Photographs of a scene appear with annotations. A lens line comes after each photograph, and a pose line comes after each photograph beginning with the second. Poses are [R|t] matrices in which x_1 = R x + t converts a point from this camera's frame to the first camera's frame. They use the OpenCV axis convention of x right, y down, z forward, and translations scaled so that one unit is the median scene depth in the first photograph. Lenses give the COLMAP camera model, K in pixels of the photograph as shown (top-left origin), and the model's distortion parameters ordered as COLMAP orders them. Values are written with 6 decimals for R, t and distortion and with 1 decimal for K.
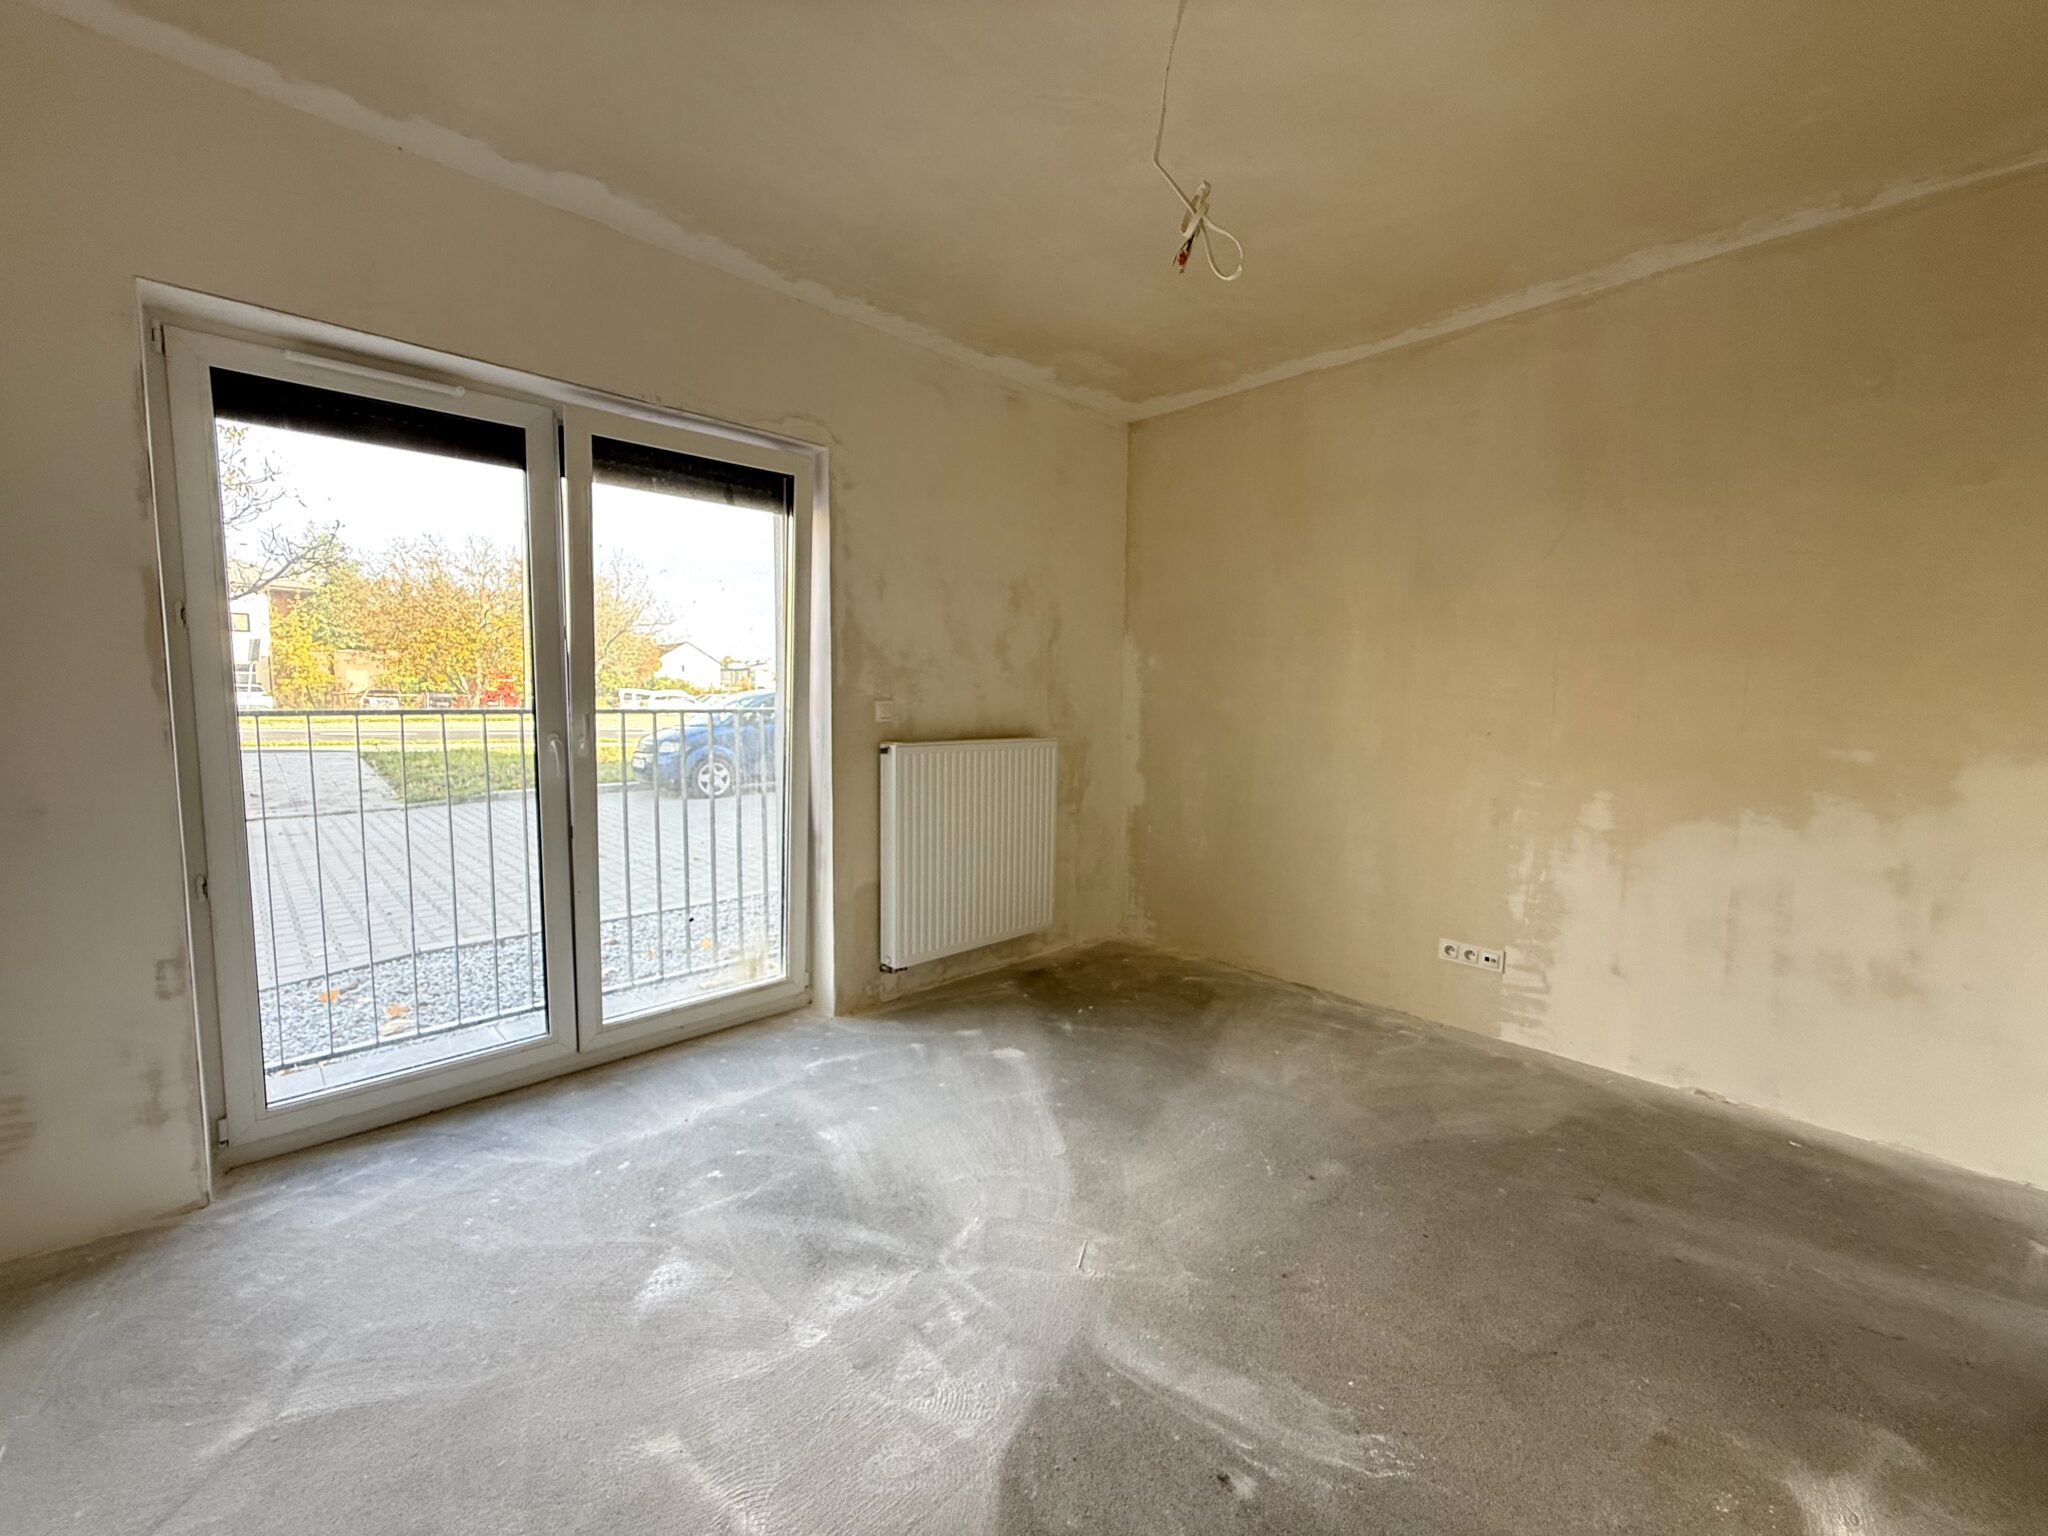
lens RADIAL K [[829.4, 0, 1034.2], [0, 829.4, 763.0], [0, 0, 1]] dist [0.000754, -0.000612]
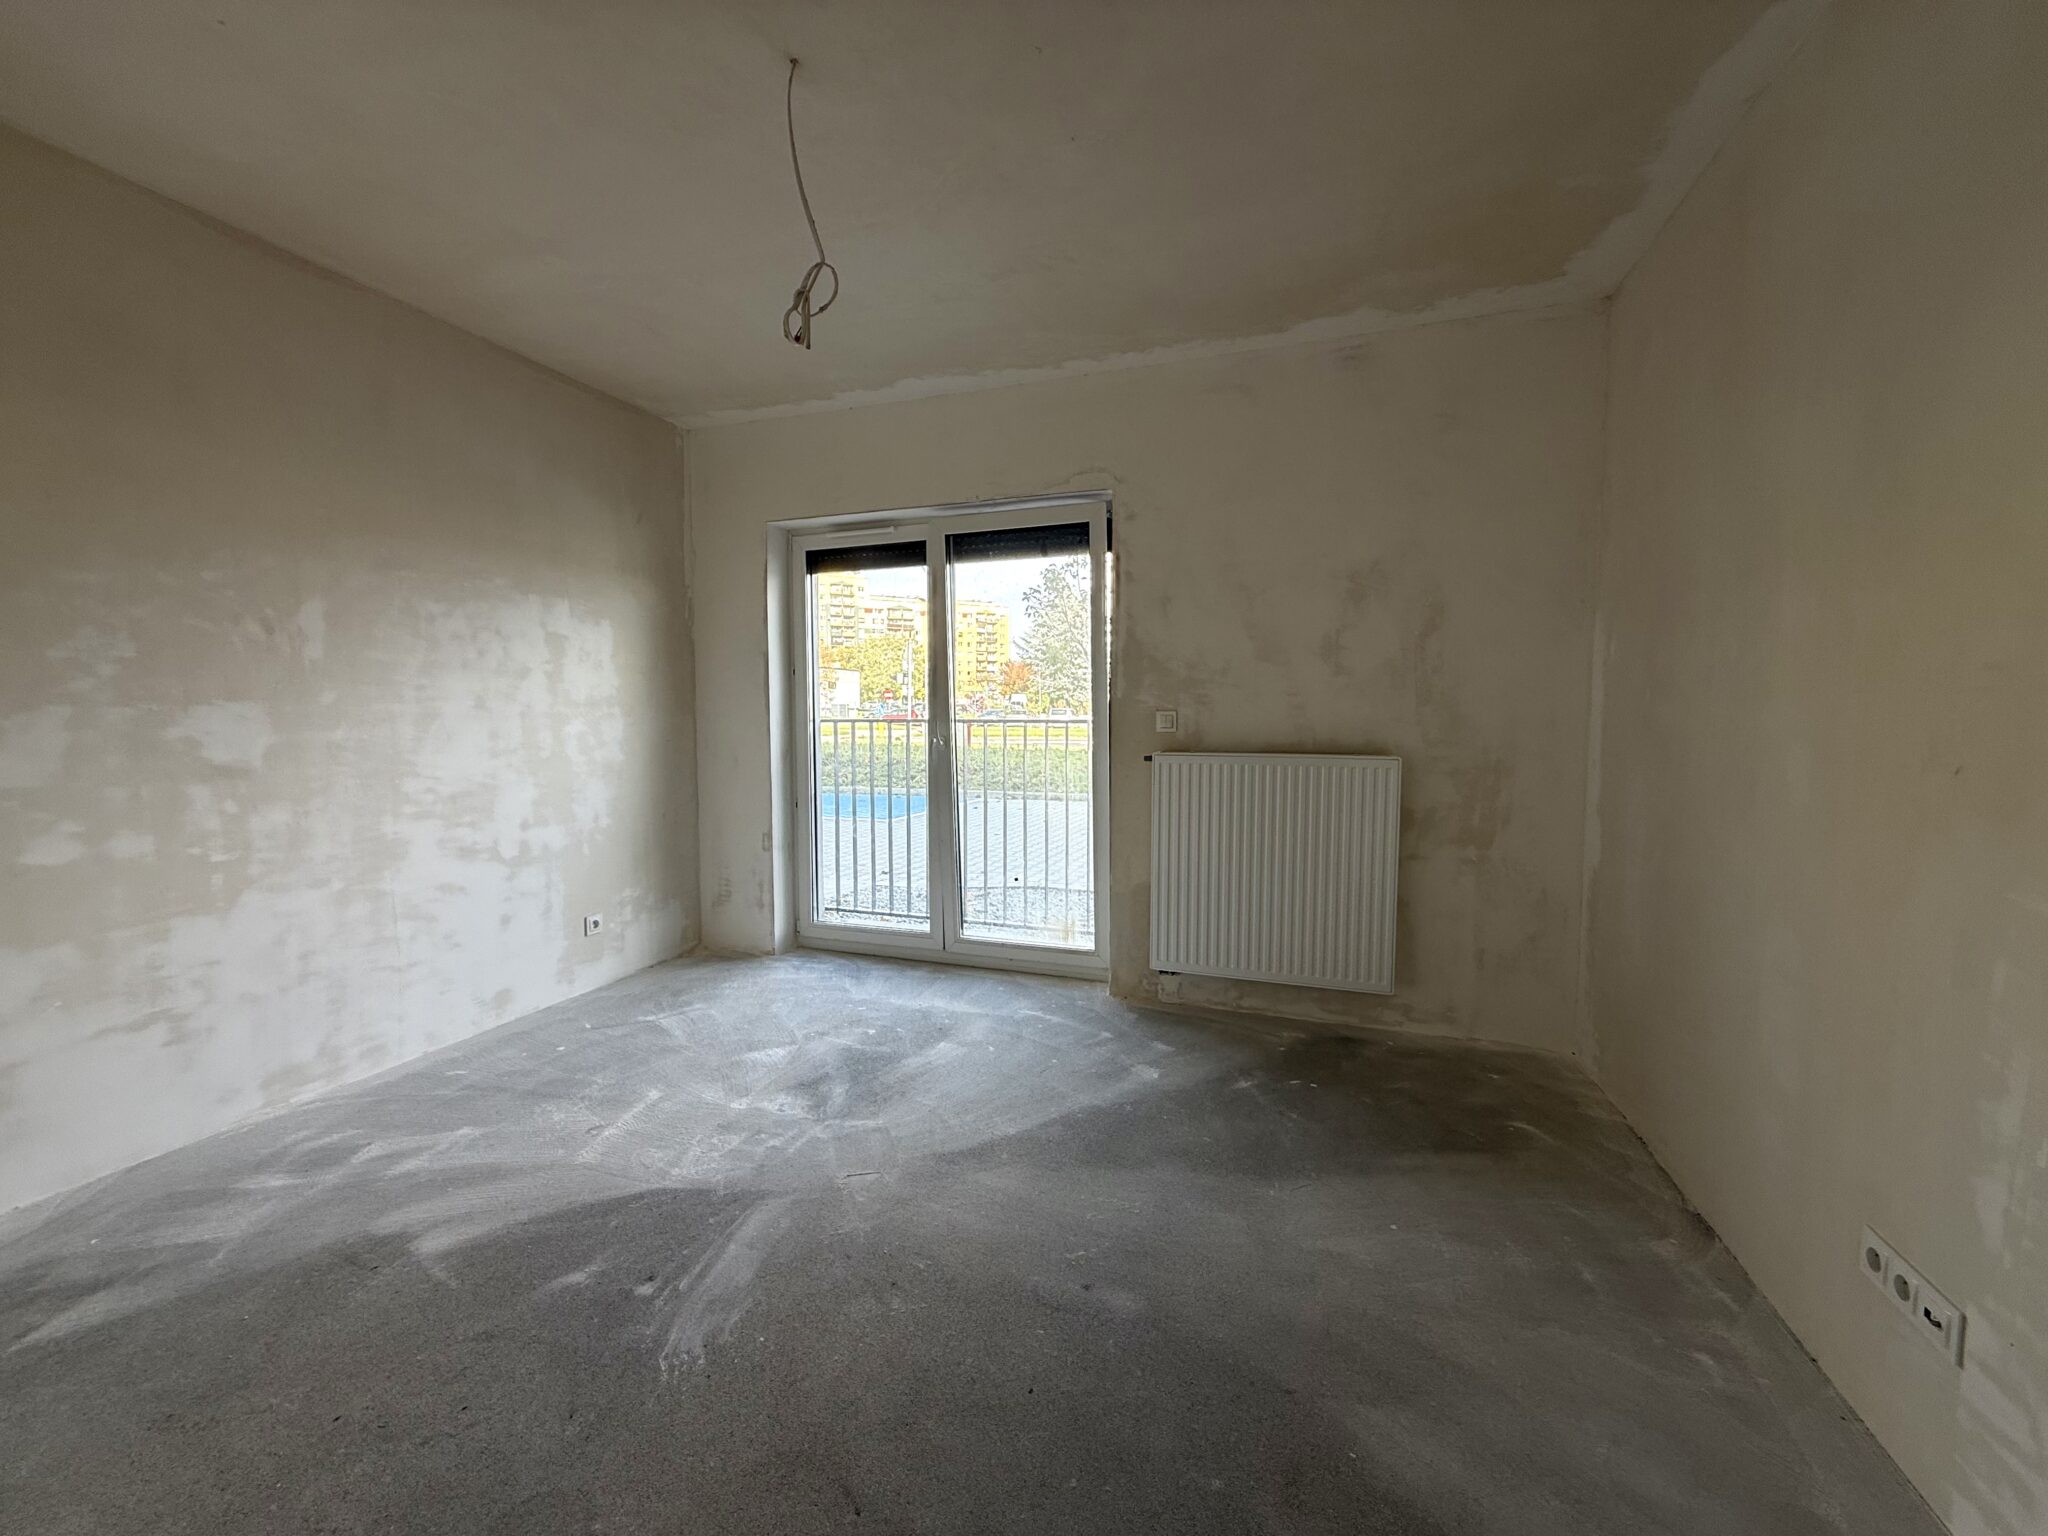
lens RADIAL K [[852.9, 0, 1032.9], [0, 852.9, 765.8], [0, 0, 1]] dist [-0.000299, 0.000200]
pose [[0.420329, 0.043521, -0.906327, 0.815443], [-0.068619, 0.997513, 0.016076, -0.013867], [0.904773, 0.055434, 0.422271, 0.446045]]
